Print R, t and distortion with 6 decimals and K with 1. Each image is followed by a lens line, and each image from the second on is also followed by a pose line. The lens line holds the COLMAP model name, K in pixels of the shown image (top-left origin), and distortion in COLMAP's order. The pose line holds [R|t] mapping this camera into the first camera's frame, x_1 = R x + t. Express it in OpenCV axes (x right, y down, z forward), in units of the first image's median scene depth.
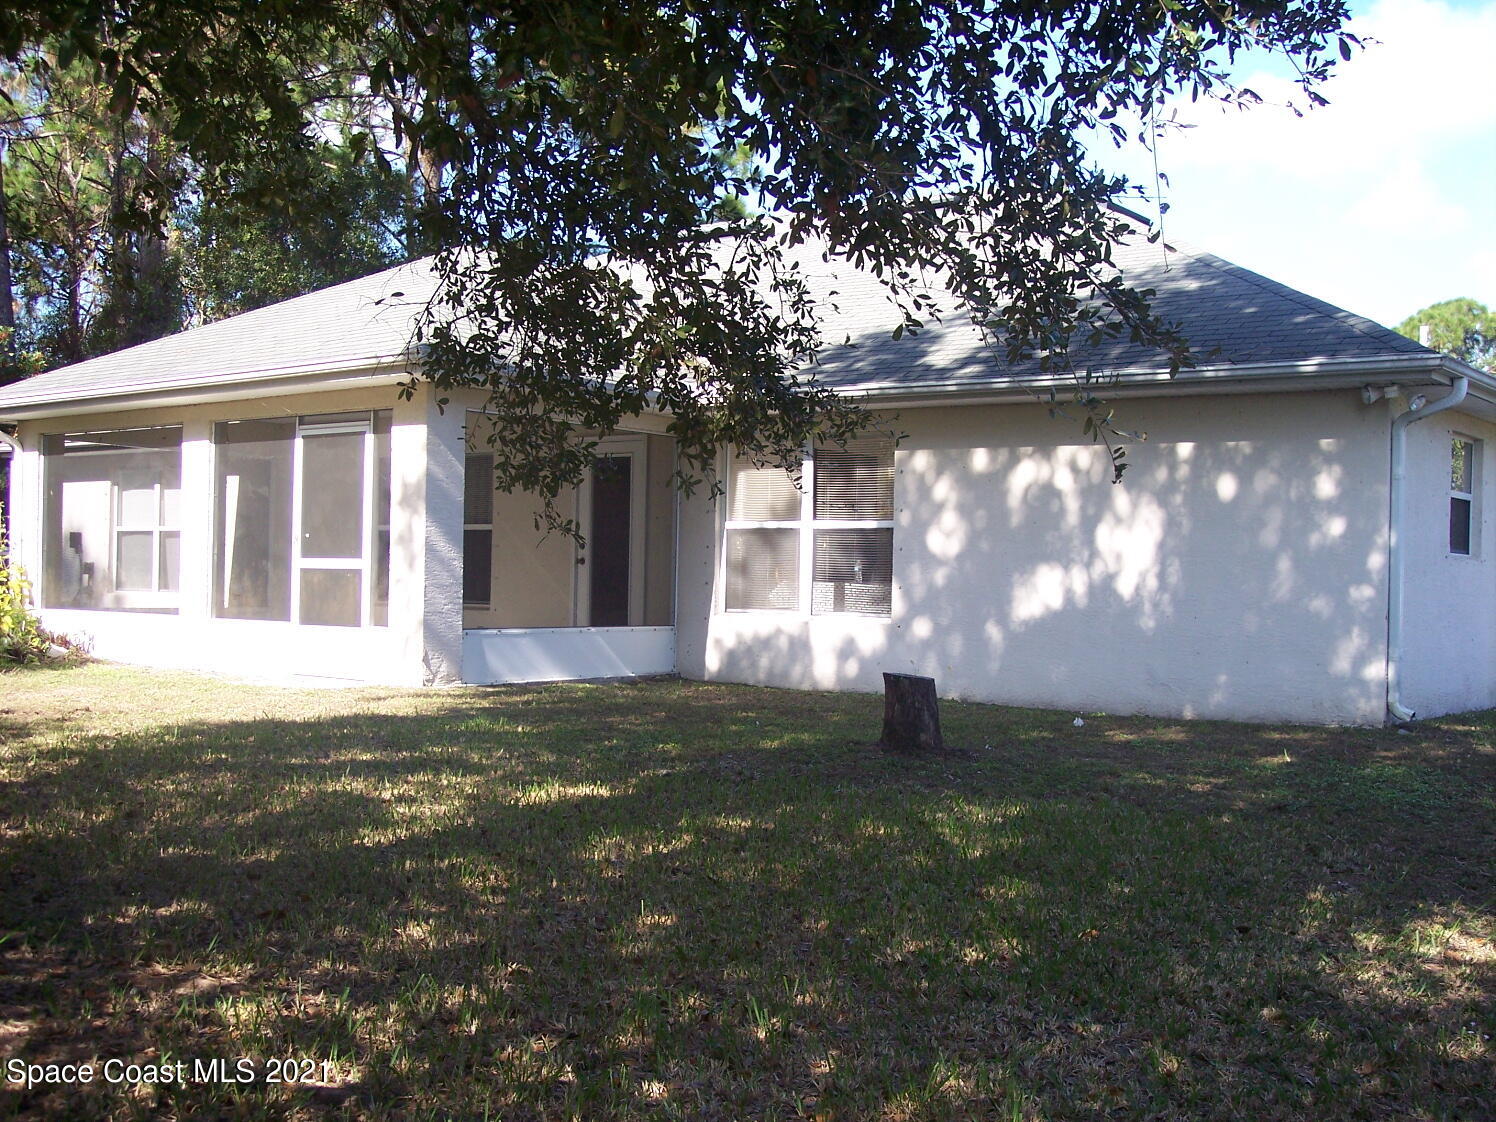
lens RADIAL K [[1701.8, 0, 748.0], [0, 1701.8, 561.0], [0, 0, 1]] dist [-0.121274, -0.020095]
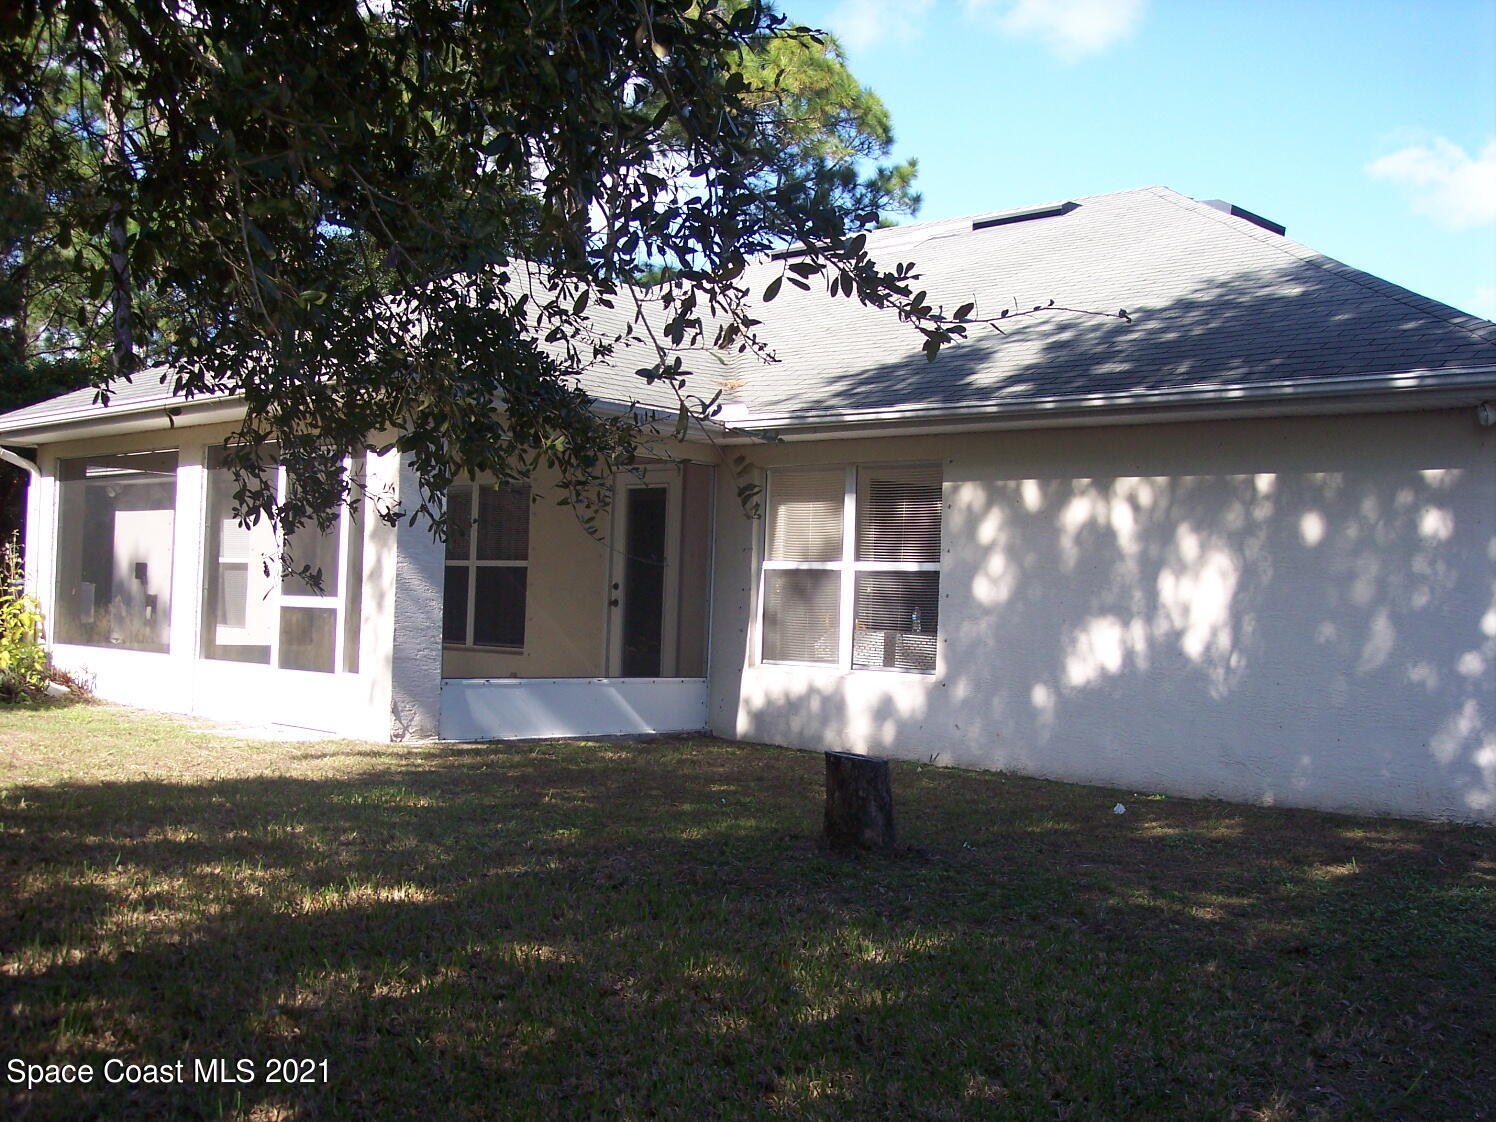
lens RADIAL K [[1705.1, 0, 748.0], [0, 1705.1, 561.0], [0, 0, 1]] dist [-0.129583, 0.159736]
pose [[0.992854, 0.013689, -0.118547, 0.095201], [-0.016405, 0.999624, -0.021958, -0.004325], [0.118202, 0.023746, 0.992706, 0.131071]]
